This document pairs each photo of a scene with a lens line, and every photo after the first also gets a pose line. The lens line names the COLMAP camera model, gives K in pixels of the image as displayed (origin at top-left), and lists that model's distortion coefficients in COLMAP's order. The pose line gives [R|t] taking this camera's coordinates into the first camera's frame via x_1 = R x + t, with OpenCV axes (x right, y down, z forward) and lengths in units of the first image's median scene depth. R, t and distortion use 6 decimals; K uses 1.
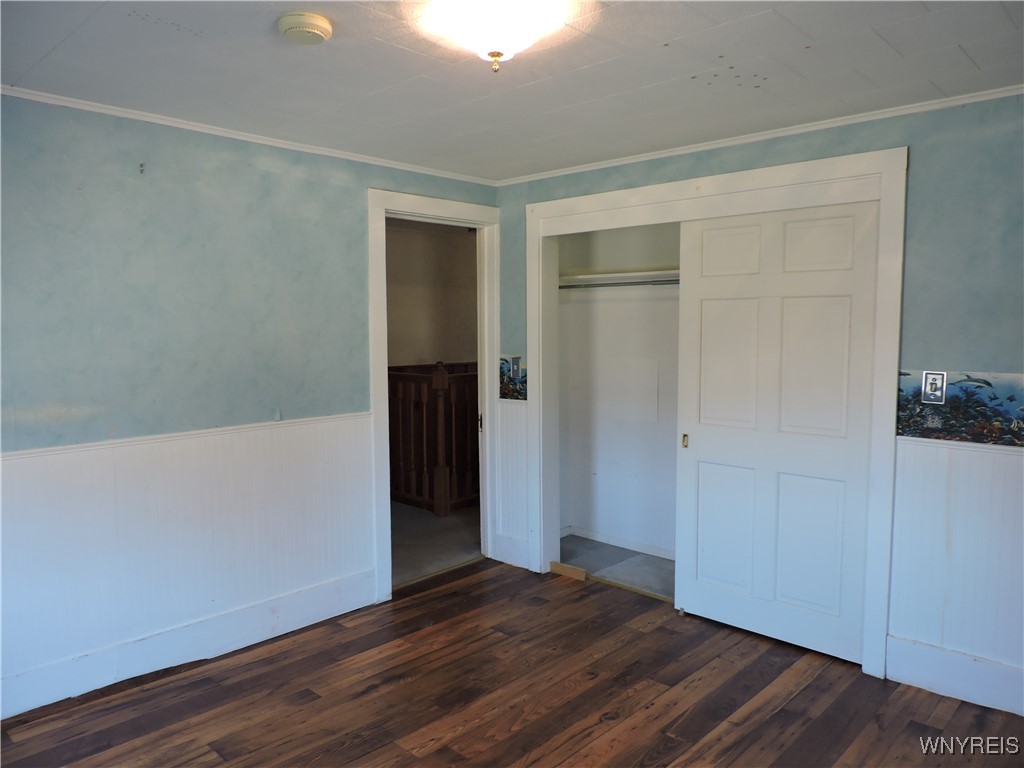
lens RADIAL K [[738.5, 0, 512.0], [0, 738.5, 384.0], [0, 0, 1]] dist [-0.007518, 0.002742]
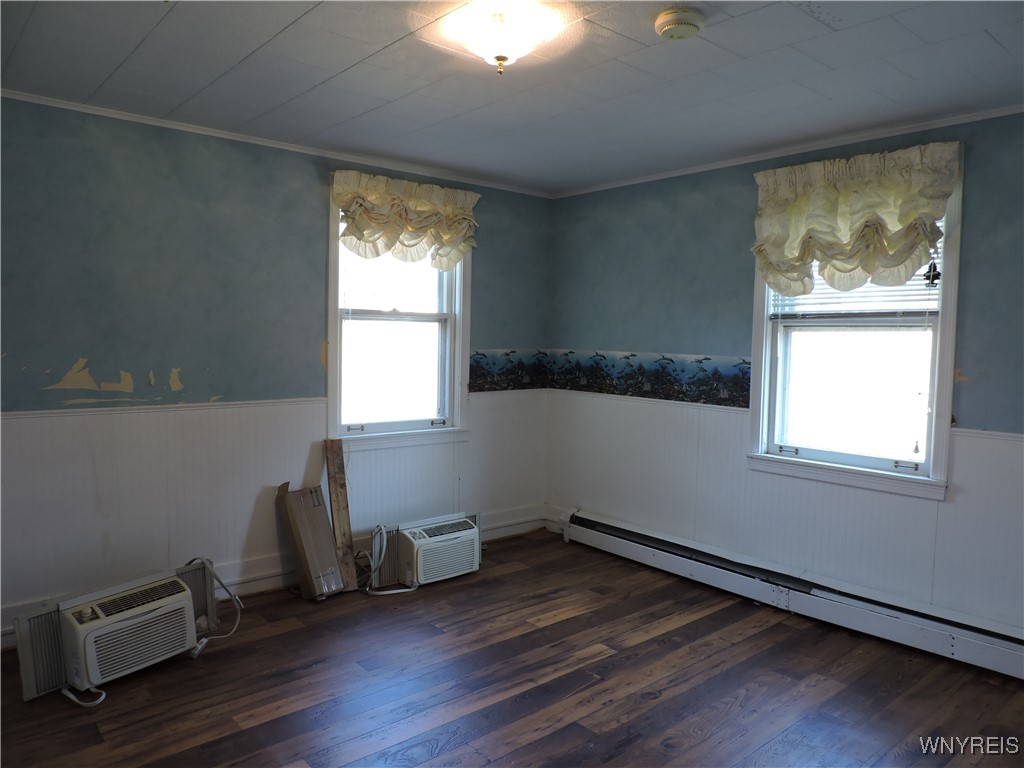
lens RADIAL K [[738.5, 0, 512.0], [0, 738.5, 384.0], [0, 0, 1]] dist [-0.007518, 0.002742]
pose [[-0.994870, -0.019934, 0.099176, 0.225961], [-0.005264, 0.989266, 0.146030, -0.116892], [-0.101022, 0.144758, -0.984296, 1.919006]]
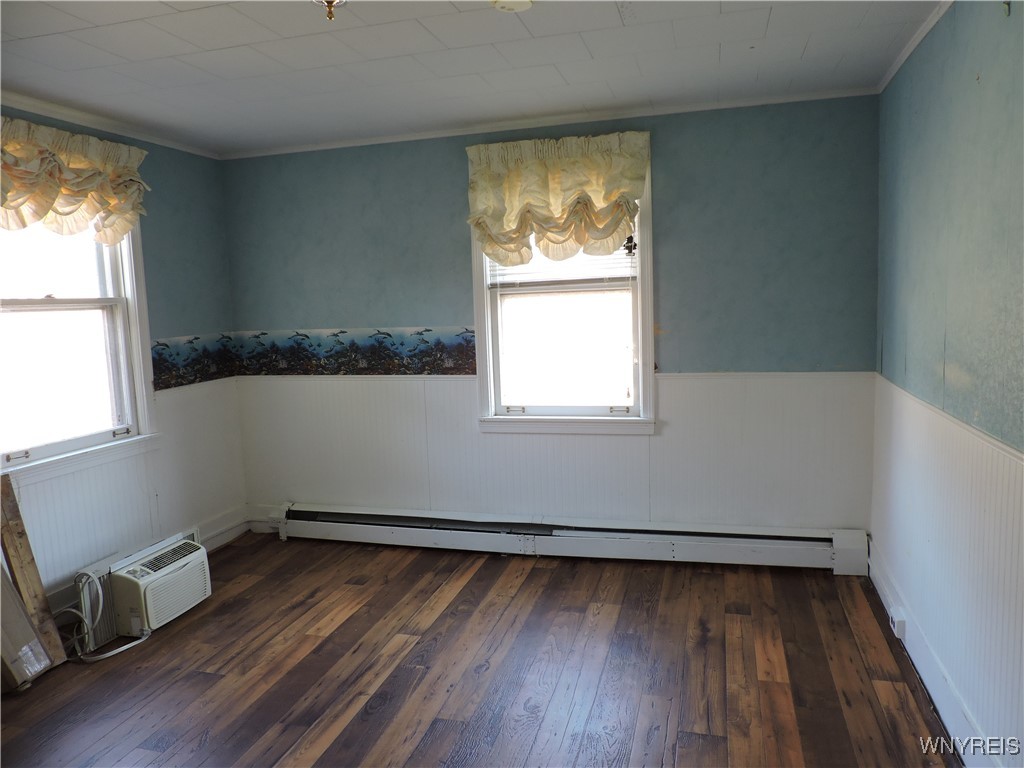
lens RADIAL K [[738.5, 0, 512.0], [0, 738.5, 384.0], [0, 0, 1]] dist [-0.007518, 0.002742]
pose [[-0.884201, 0.091656, -0.458025, 0.519284], [0.003056, 0.981674, 0.190544, -0.129888], [0.467096, 0.167079, -0.868278, 1.811899]]
